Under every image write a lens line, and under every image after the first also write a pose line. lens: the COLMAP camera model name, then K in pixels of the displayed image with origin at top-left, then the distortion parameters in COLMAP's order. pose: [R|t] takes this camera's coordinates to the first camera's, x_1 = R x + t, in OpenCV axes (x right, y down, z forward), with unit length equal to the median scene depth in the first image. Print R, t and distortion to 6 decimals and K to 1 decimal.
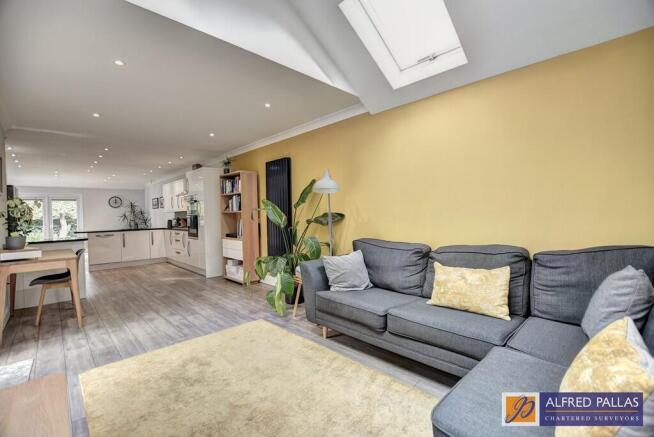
lens RADIAL K [[290.0, 0, 330.8], [0, 290.0, 218.6], [0, 0, 1]] dist [-0.030348, 0.003136]
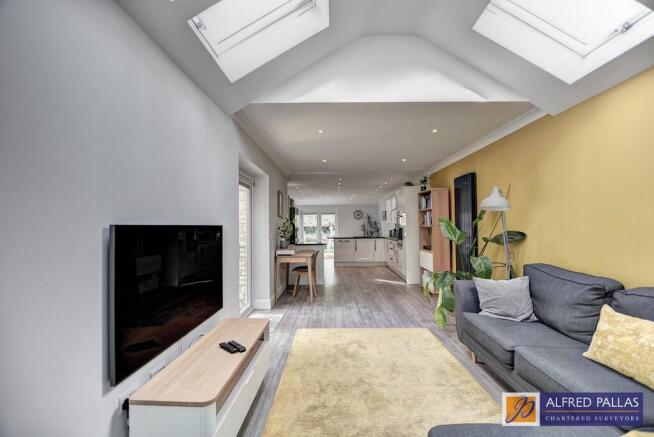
lens RADIAL K [[290.0, 0, 328.1], [0, 290.0, 216.8], [0, 0, 1]] dist [-0.030348, 0.003136]
pose [[0.697875, -0.005767, -0.716197, 0.276022], [-0.019082, 0.999463, -0.026642, -0.034228], [0.715966, 0.032260, 0.697390, -0.034310]]
